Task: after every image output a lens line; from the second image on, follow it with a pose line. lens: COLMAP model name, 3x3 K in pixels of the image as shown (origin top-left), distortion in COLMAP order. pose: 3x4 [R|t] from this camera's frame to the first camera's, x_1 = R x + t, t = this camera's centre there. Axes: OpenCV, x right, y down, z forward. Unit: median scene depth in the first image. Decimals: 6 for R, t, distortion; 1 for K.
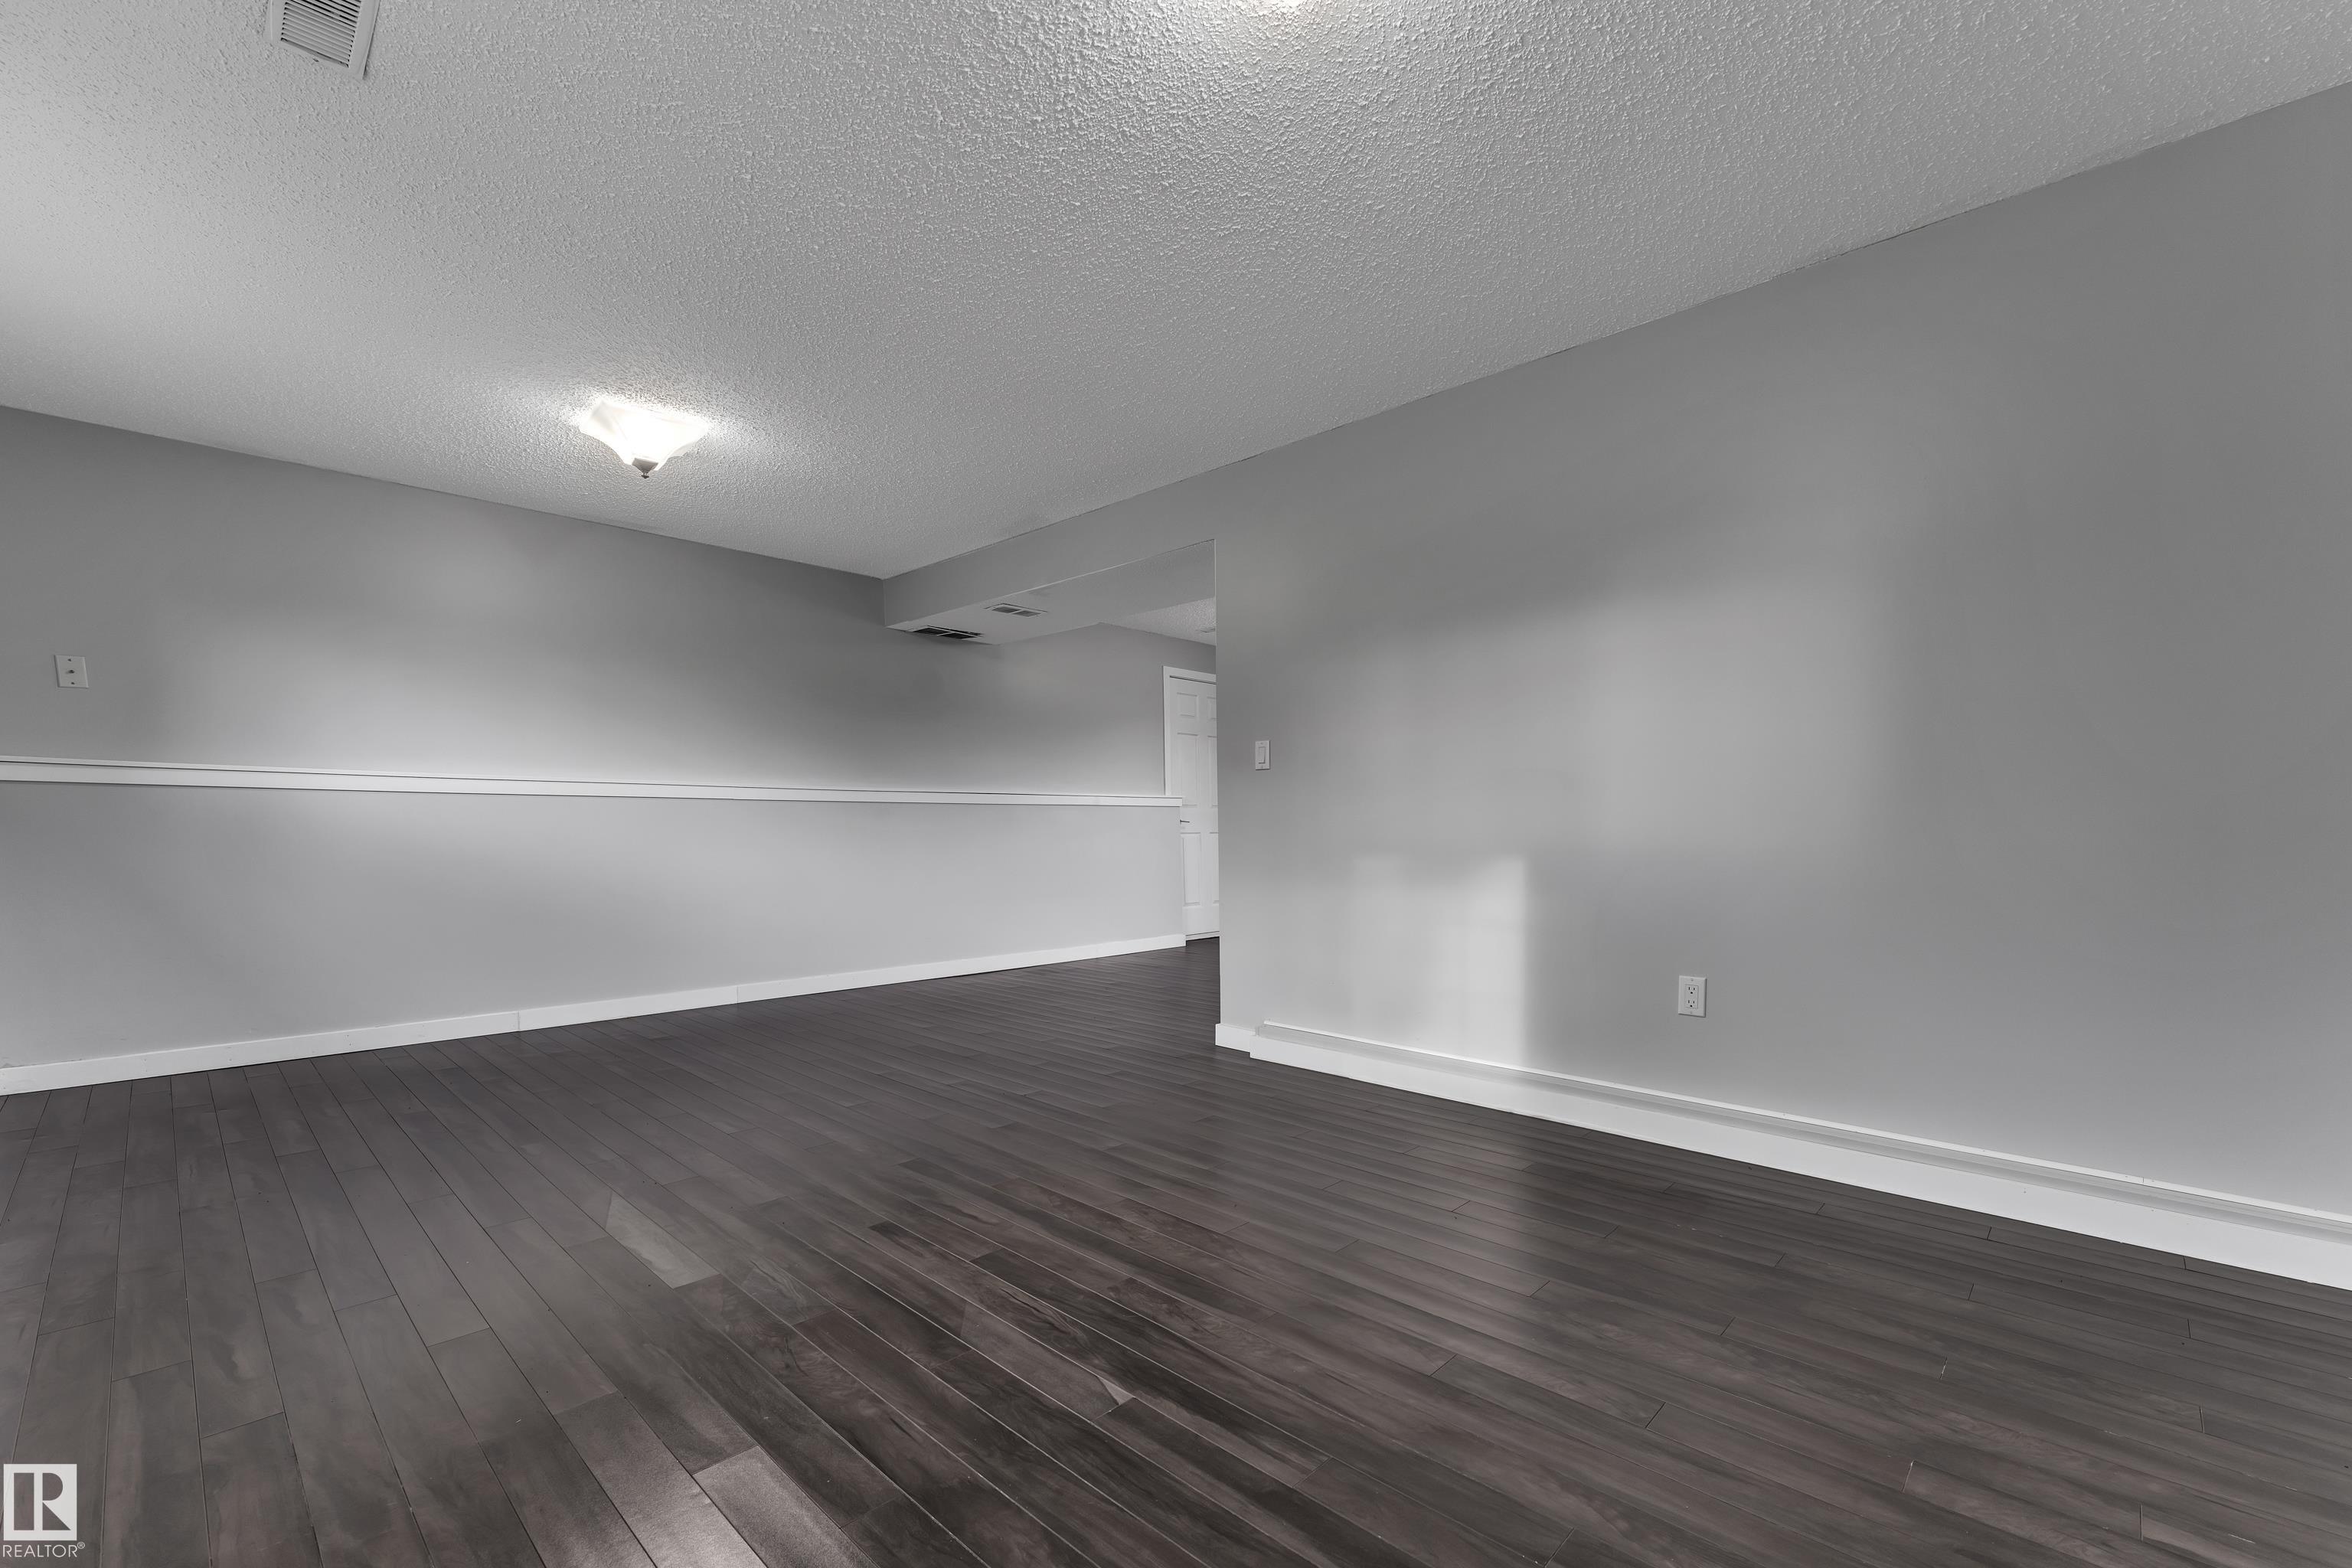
lens RADIAL K [[927.1, 0, 1164.3], [0, 927.1, 787.0], [0, 0, 1]] dist [-0.000167, -0.000672]
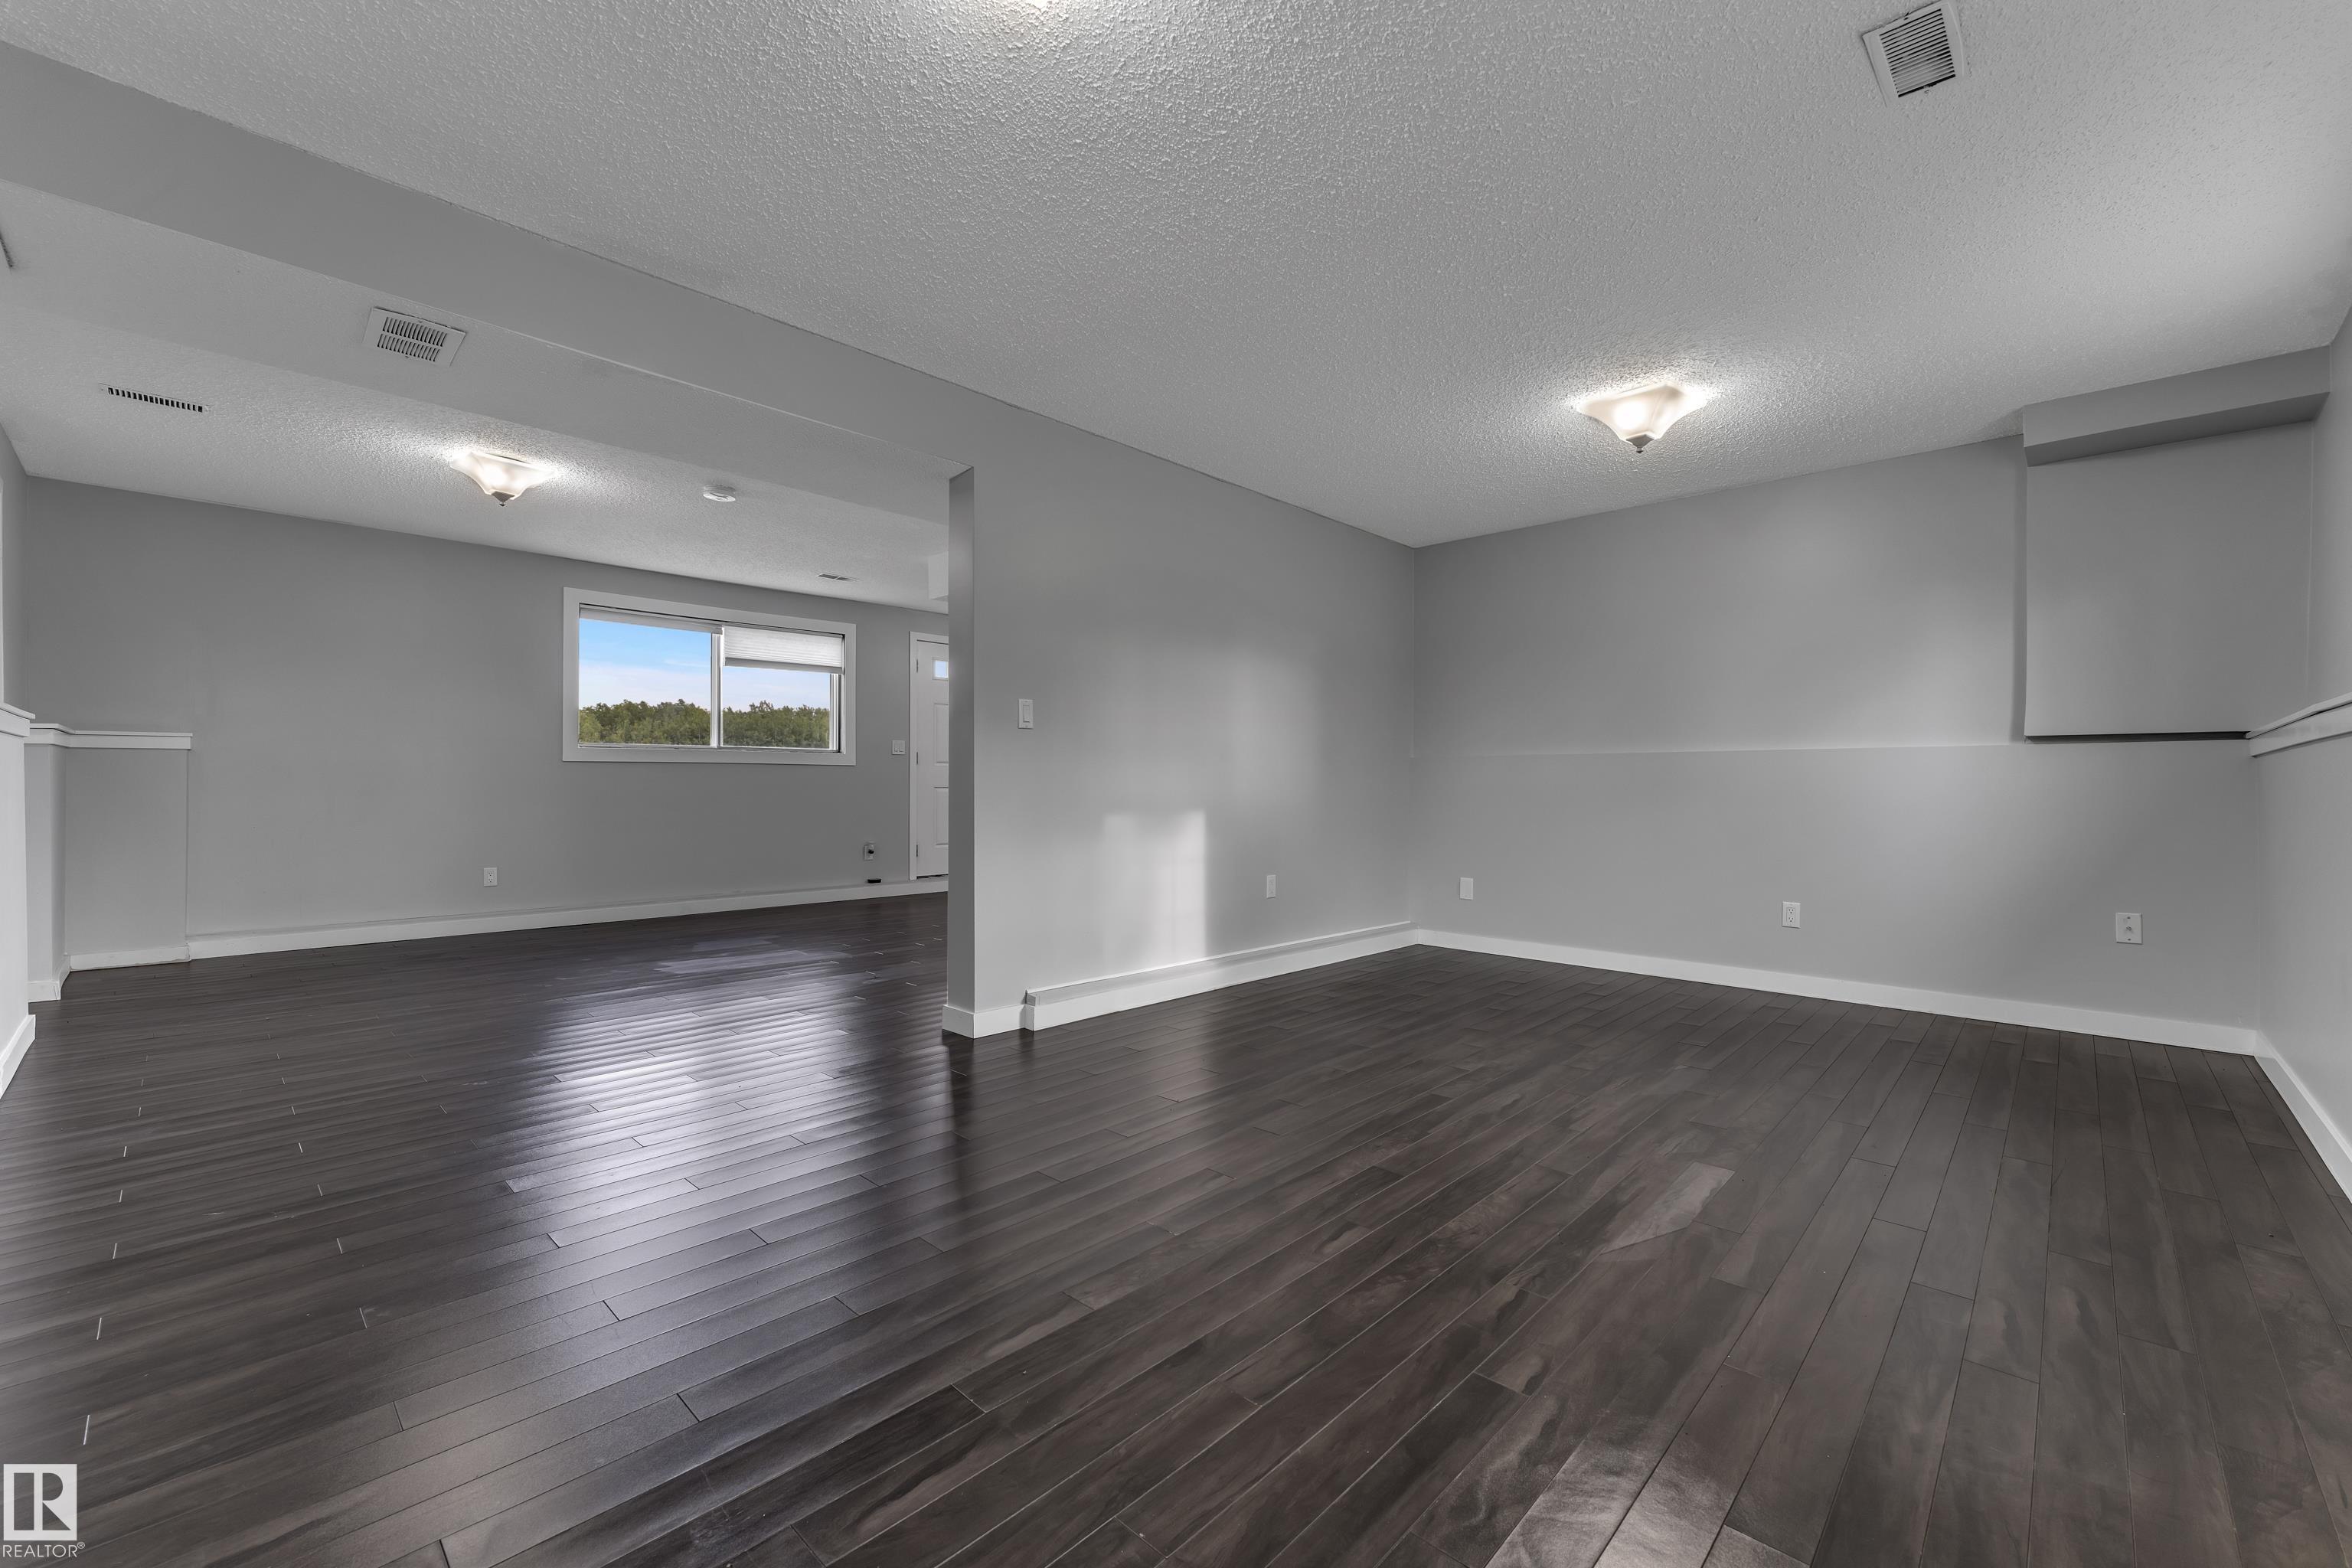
lens RADIAL K [[940.9, 0, 1177.6], [0, 940.9, 786.9], [0, 0, 1]] dist [0.003541, 0.000410]
pose [[0.023748, -0.006517, 0.999697, -1.182333], [-0.046492, 0.998890, 0.007617, 0.035048], [-0.998636, -0.046659, 0.023419, 1.140285]]
